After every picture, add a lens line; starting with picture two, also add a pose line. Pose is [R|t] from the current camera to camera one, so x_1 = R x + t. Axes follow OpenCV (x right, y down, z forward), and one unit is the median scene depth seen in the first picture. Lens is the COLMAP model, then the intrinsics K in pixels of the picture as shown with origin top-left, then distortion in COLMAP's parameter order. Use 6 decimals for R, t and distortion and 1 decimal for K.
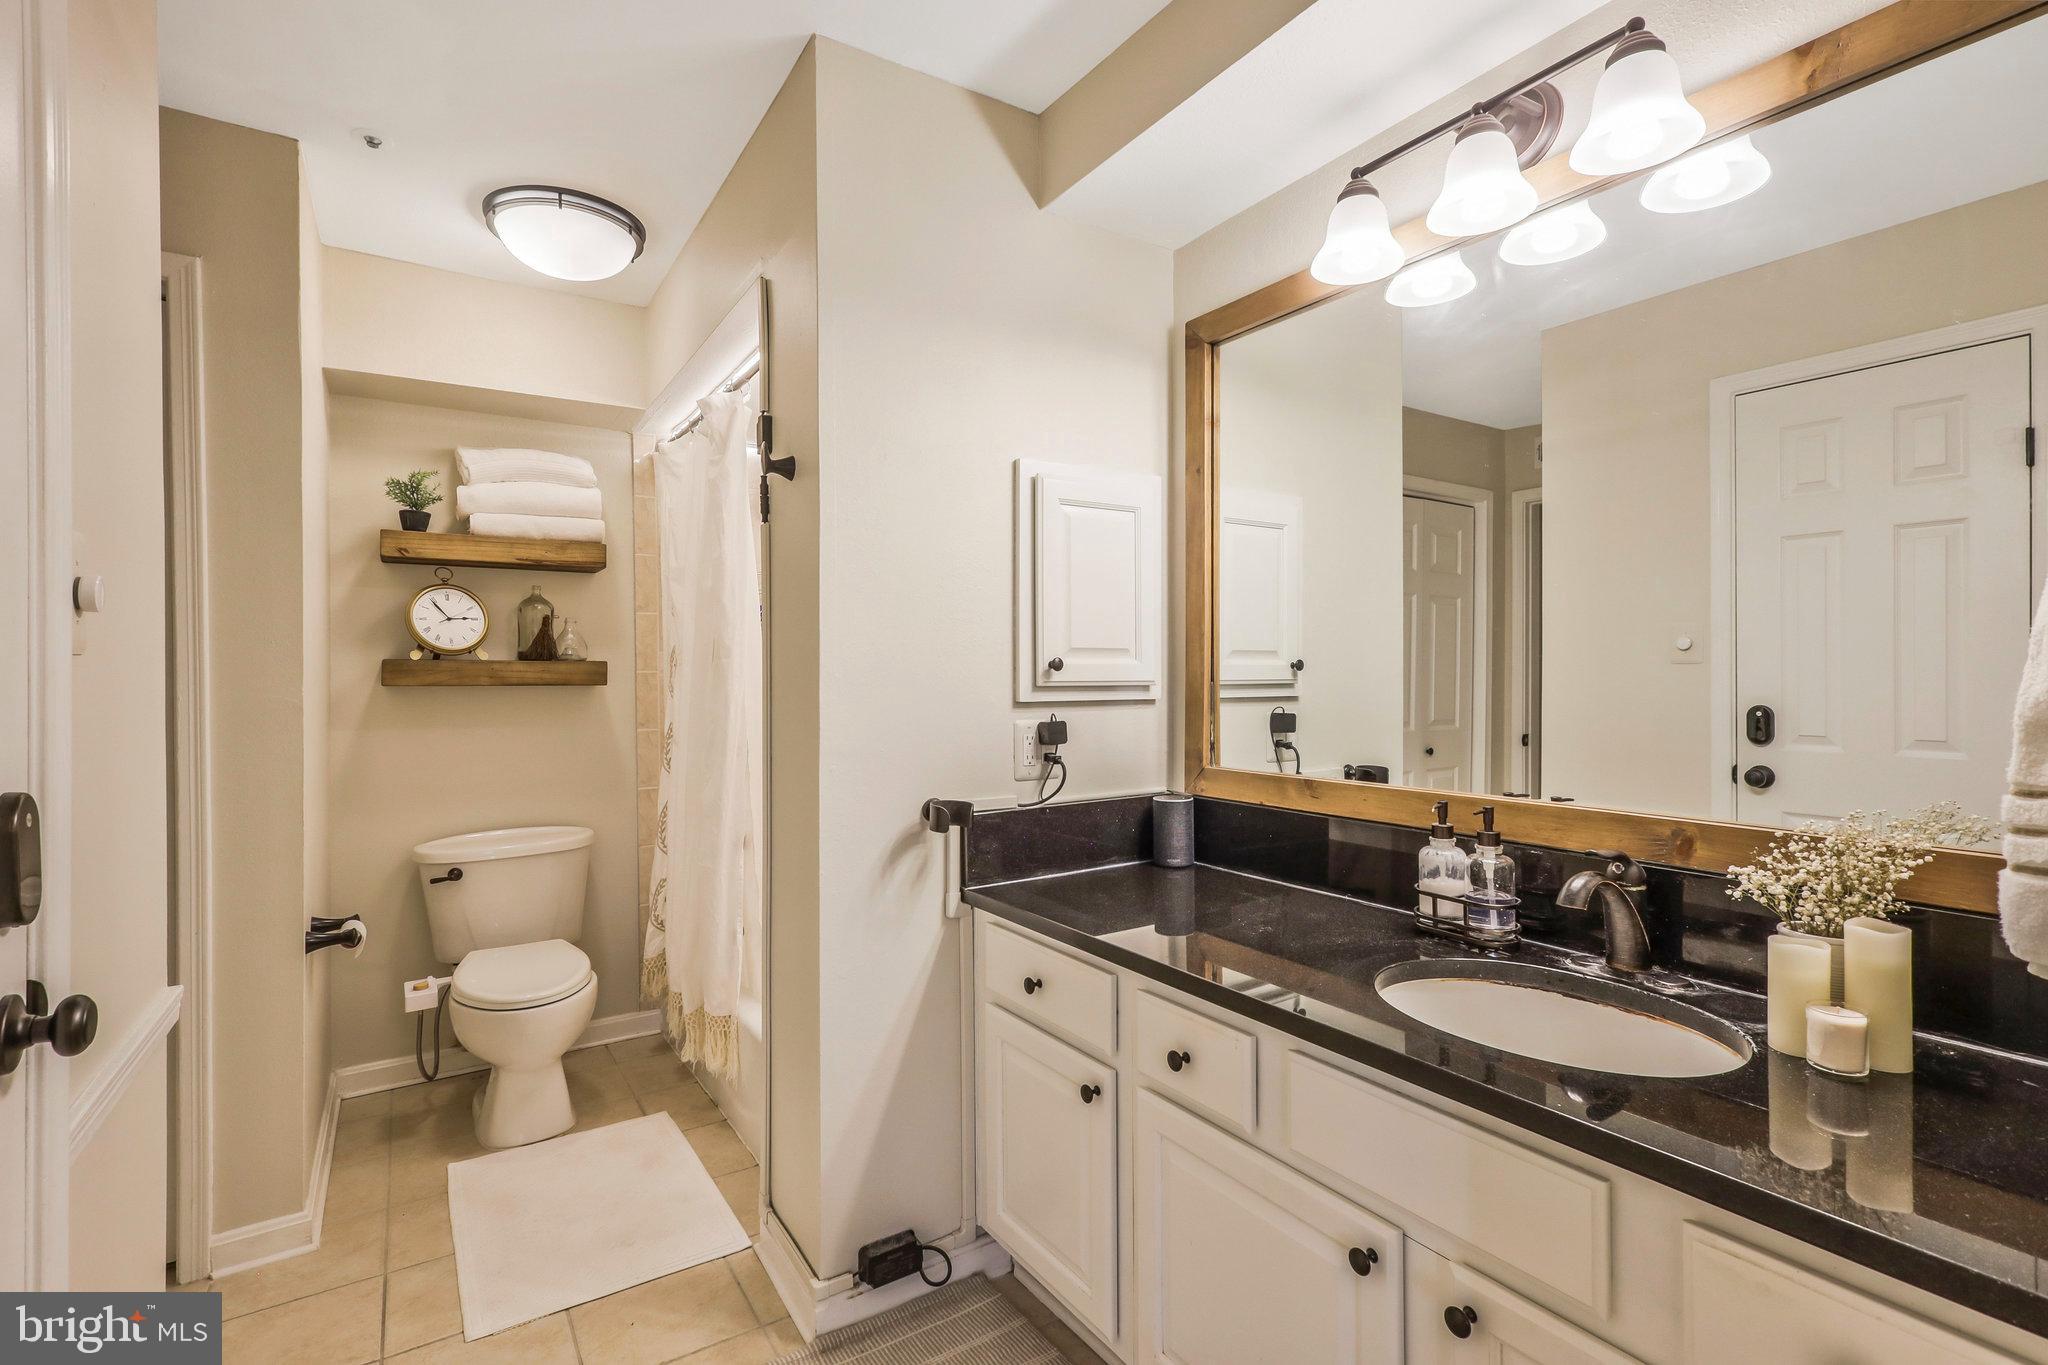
lens RADIAL K [[966.5, 0, 1030.1], [0, 966.5, 681.7], [0, 0, 1]] dist [-0.003975, 0.003147]
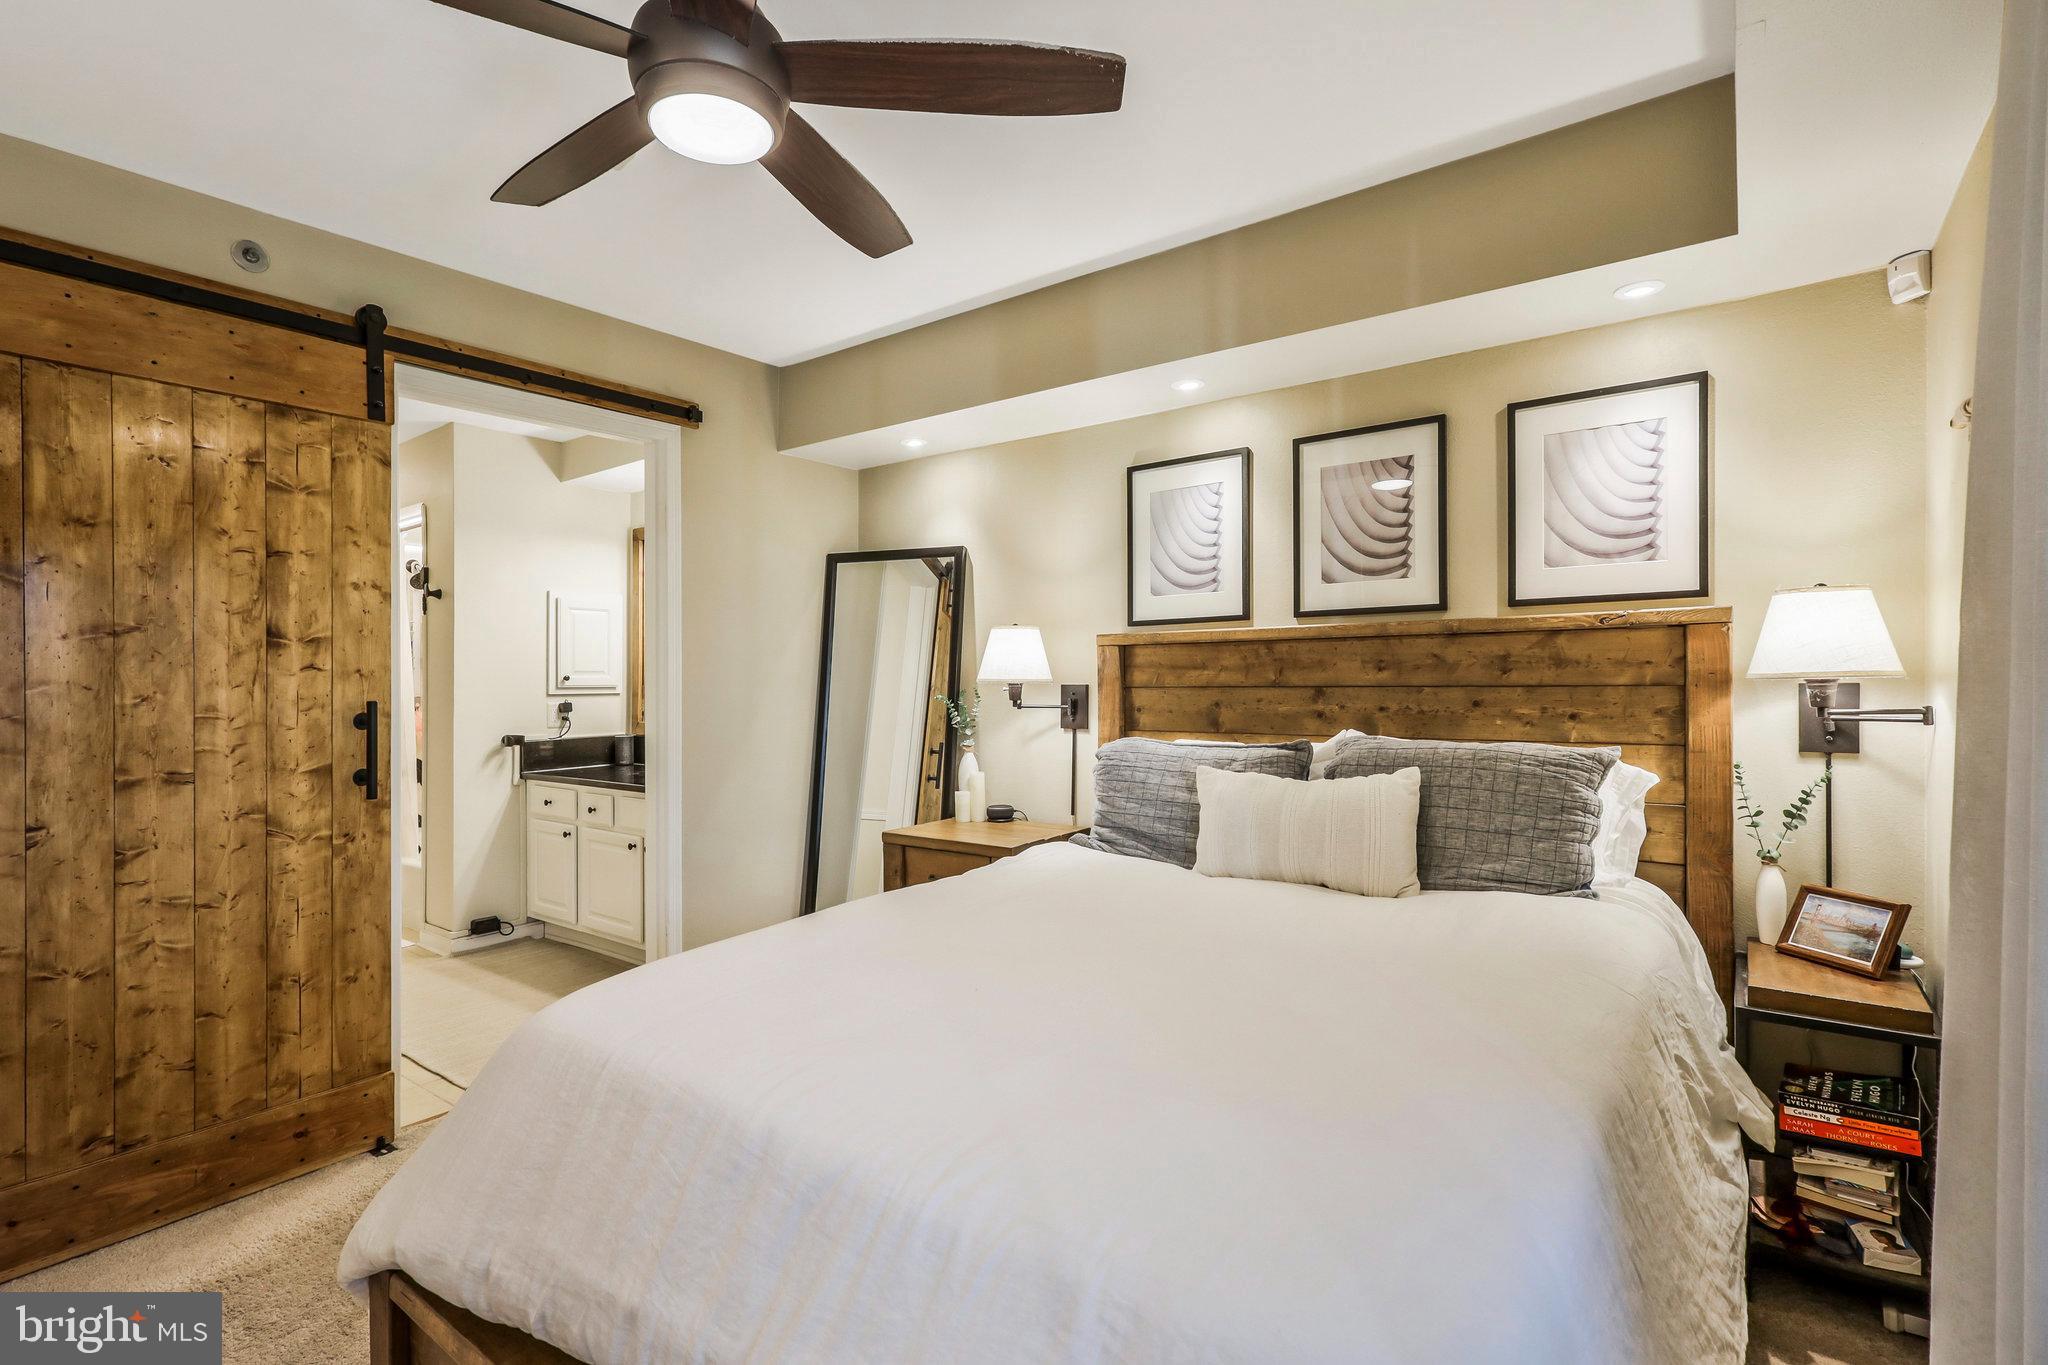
lens RADIAL K [[966.5, 0, 1028.9], [0, 966.5, 678.7], [0, 0, 1]] dist [-0.003975, 0.003147]
pose [[0.938001, 0.001275, 0.346631, 0.274953], [0.001540, 0.999968, -0.007846, 0.003213], [-0.346630, 0.007893, 0.937969, -1.645501]]
